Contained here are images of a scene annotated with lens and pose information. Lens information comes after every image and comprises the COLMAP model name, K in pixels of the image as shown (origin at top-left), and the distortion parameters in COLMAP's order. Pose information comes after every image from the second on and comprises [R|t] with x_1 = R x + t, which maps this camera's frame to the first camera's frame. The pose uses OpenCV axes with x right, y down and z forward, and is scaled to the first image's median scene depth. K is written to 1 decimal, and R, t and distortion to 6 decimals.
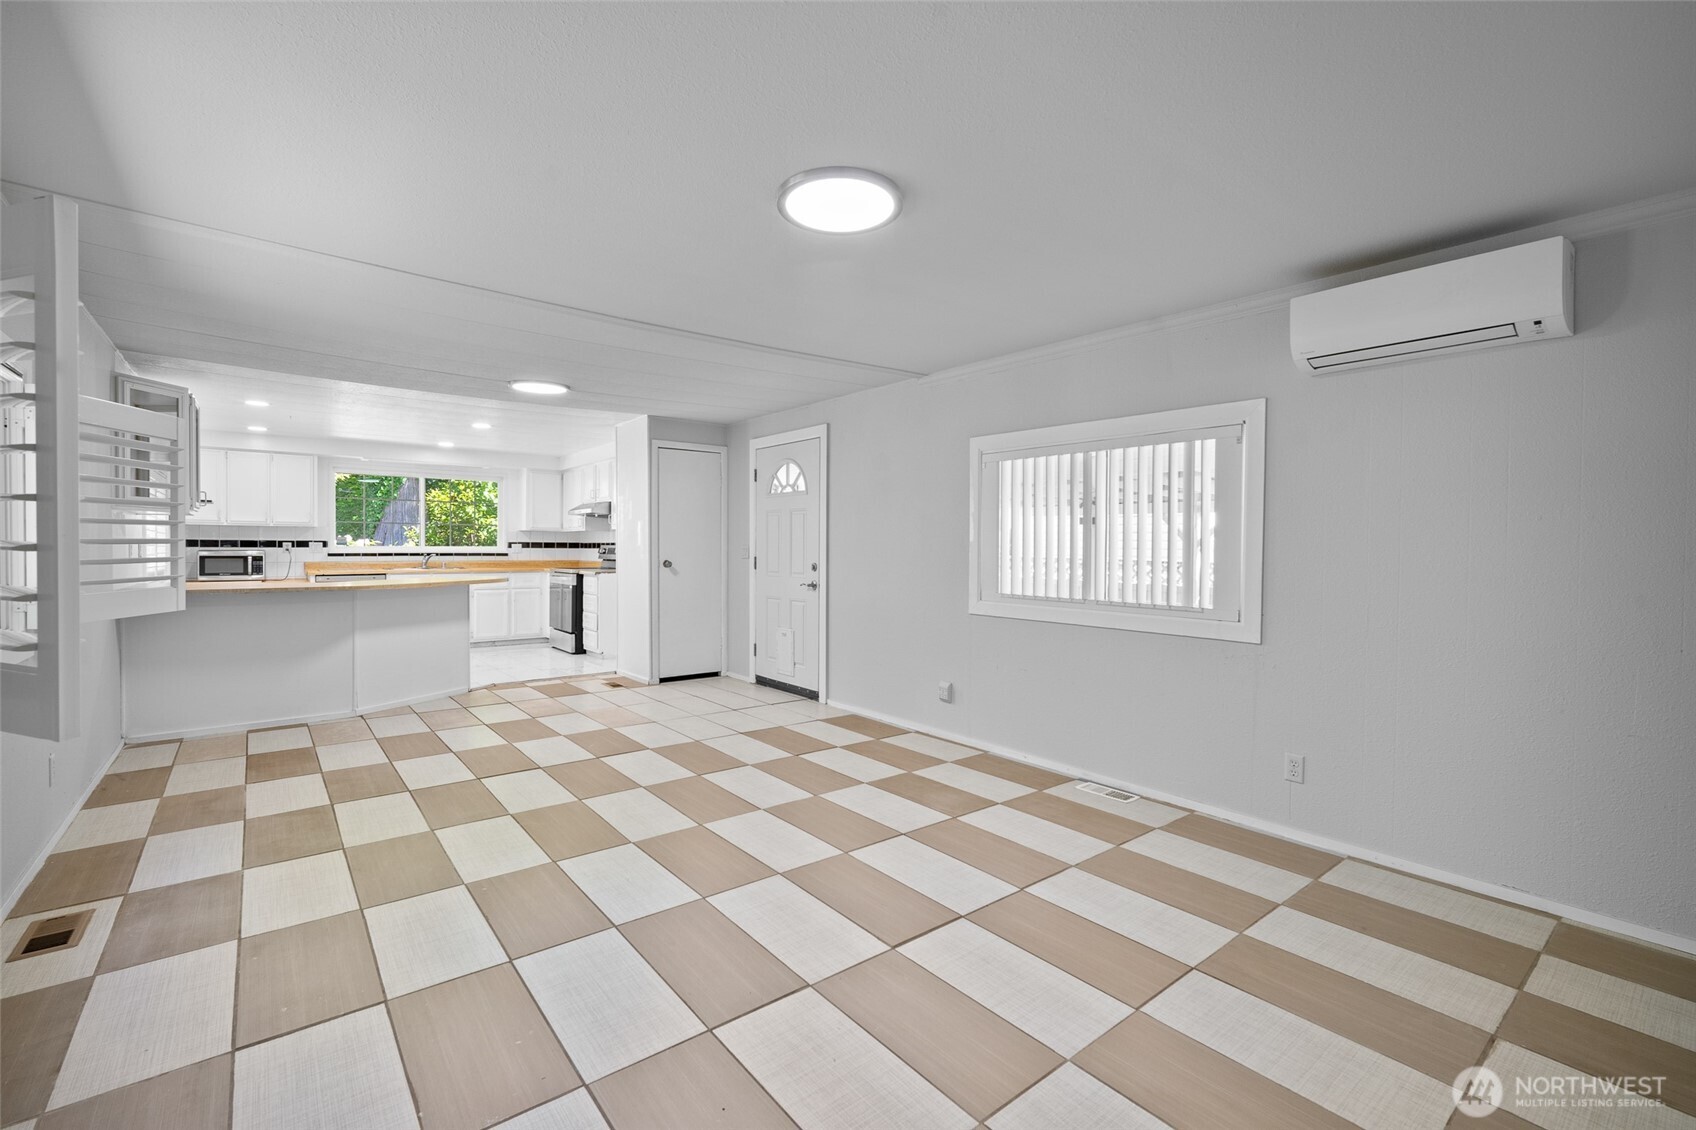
lens RADIAL K [[742.8, 0, 850.9], [0, 742.8, 556.2], [0, 0, 1]] dist [-0.006249, -0.000369]
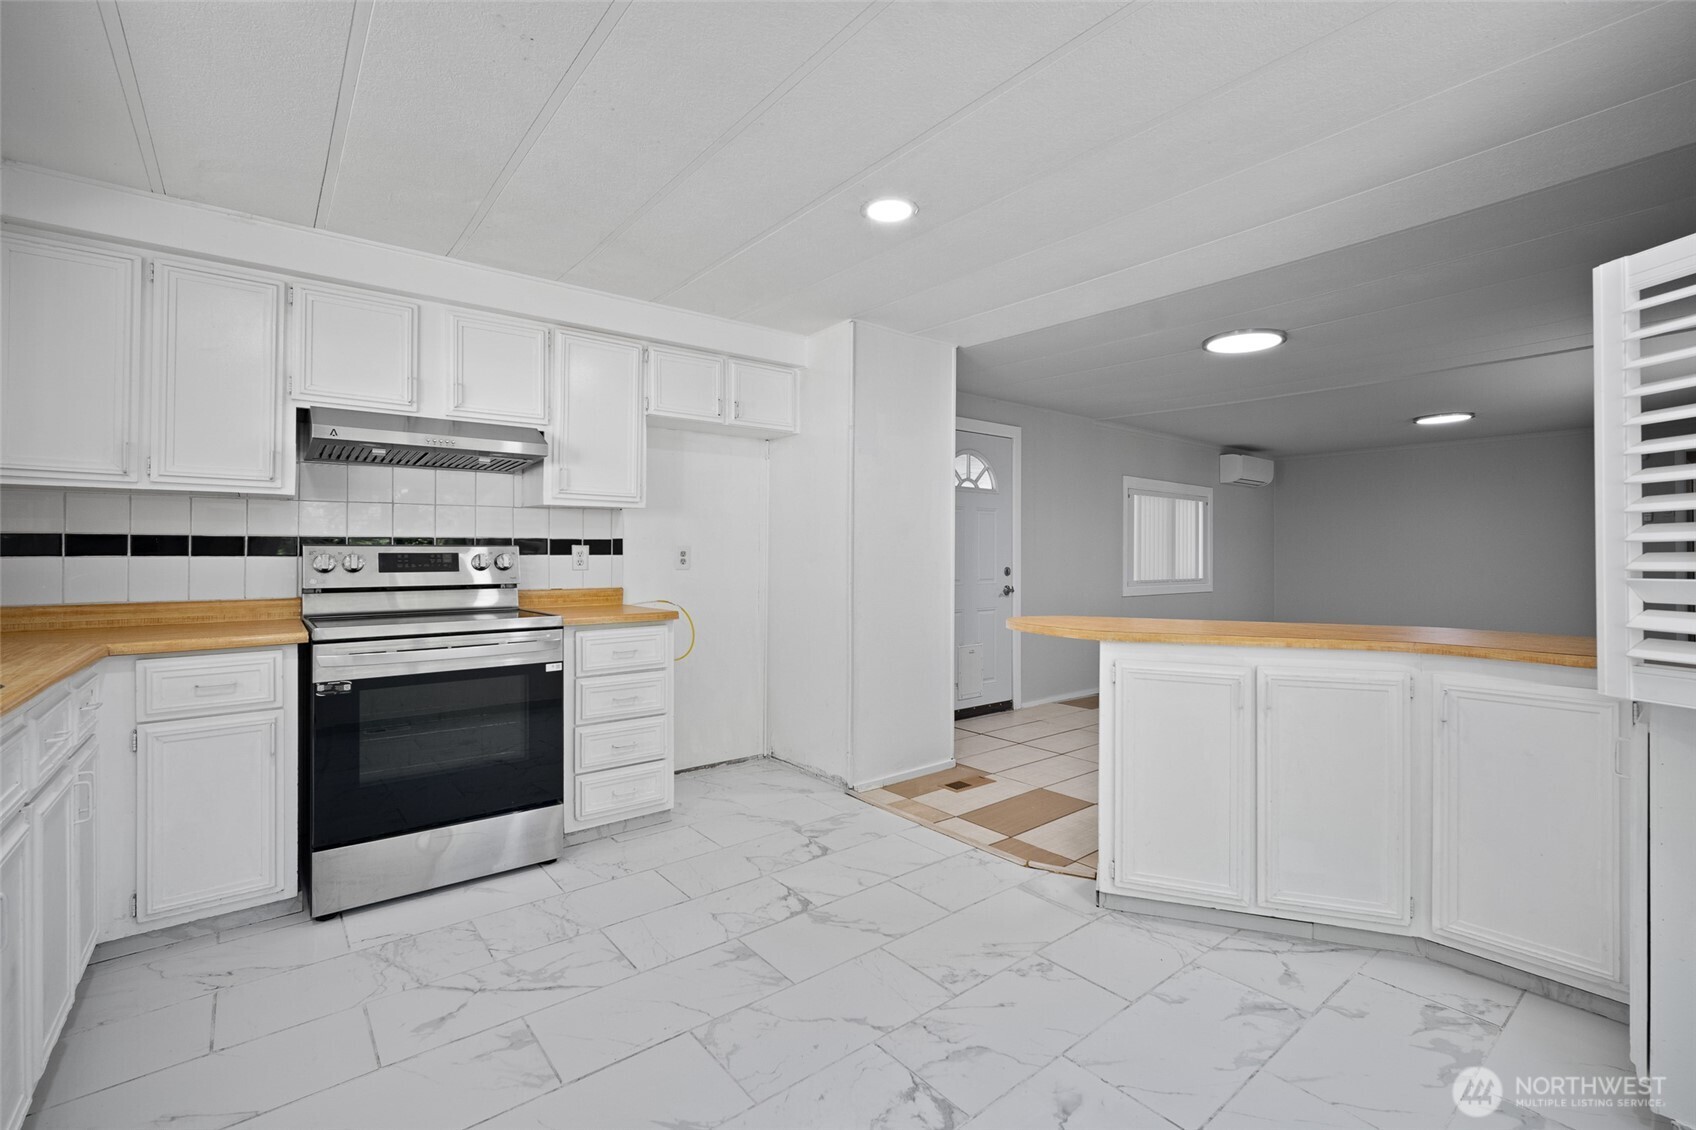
lens RADIAL K [[742.8, 0, 850.9], [0, 742.8, 556.2], [0, 0, 1]] dist [-0.006249, -0.000369]
pose [[-0.008779, 0.004011, 0.999953, -1.007309], [0.022082, 0.999749, -0.003816, -0.005610], [-0.999718, 0.022047, -0.008865, 1.210585]]
